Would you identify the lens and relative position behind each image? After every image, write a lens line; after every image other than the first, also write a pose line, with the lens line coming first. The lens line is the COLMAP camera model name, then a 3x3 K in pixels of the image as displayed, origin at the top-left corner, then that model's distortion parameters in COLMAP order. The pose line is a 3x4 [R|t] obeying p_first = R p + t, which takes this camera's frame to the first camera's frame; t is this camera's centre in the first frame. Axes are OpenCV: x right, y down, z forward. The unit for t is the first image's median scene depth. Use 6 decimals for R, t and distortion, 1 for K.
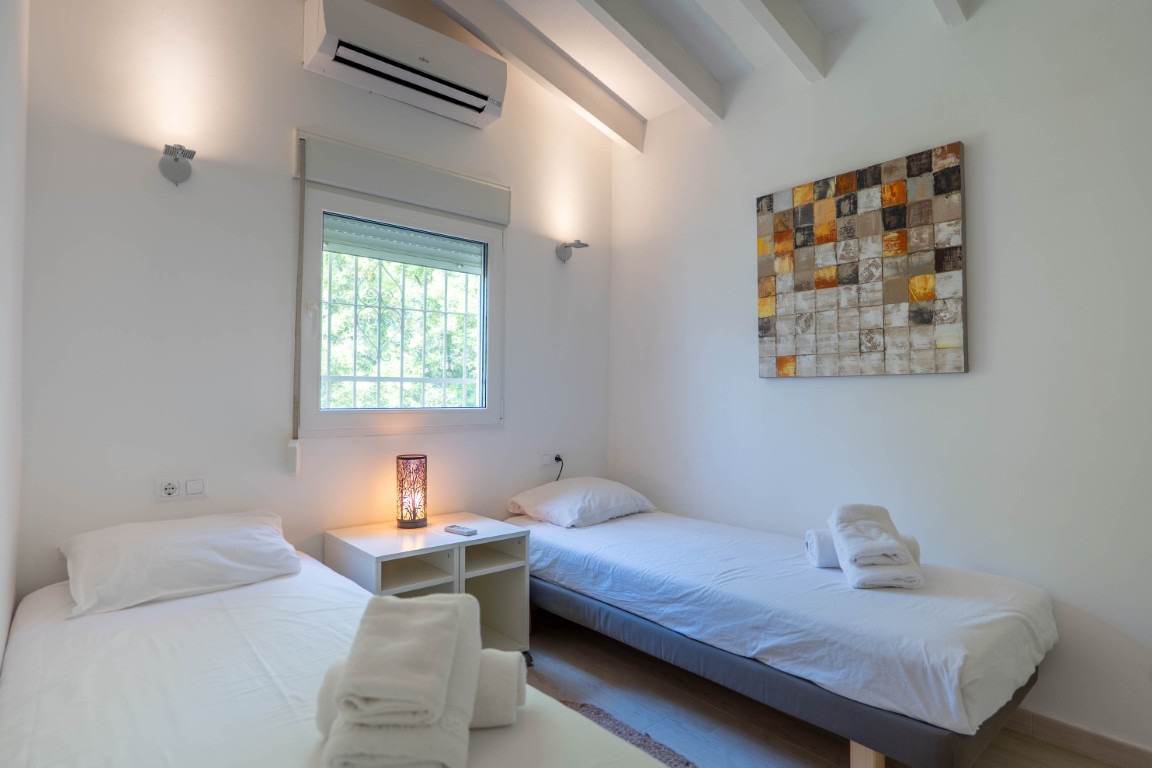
lens RADIAL K [[603.6, 0, 567.7], [0, 603.6, 382.5], [0, 0, 1]] dist [-0.019594, 0.009966]
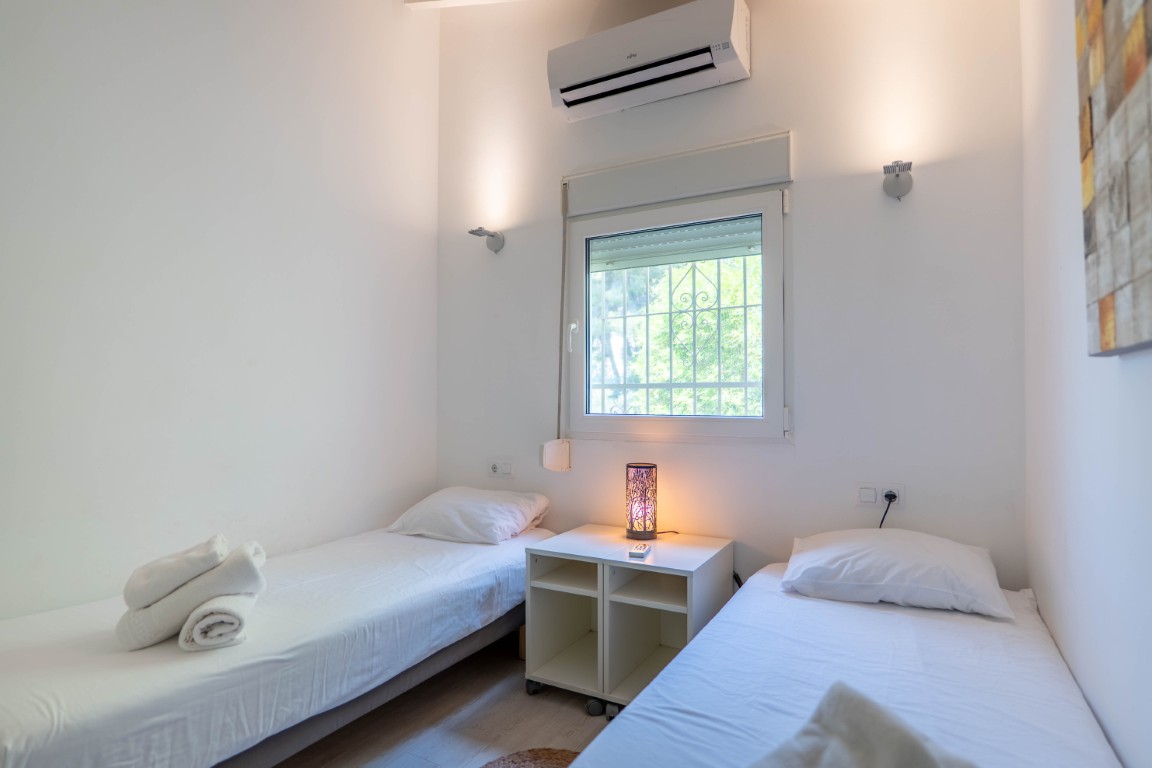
lens RADIAL K [[603.6, 0, 574.4], [0, 603.6, 381.7], [0, 0, 1]] dist [-0.019594, 0.009966]
pose [[0.351178, -0.031800, -0.935769, 0.554781], [0.019668, 0.999453, -0.026583, 0.011413], [0.936102, -0.009069, 0.351611, 0.508275]]
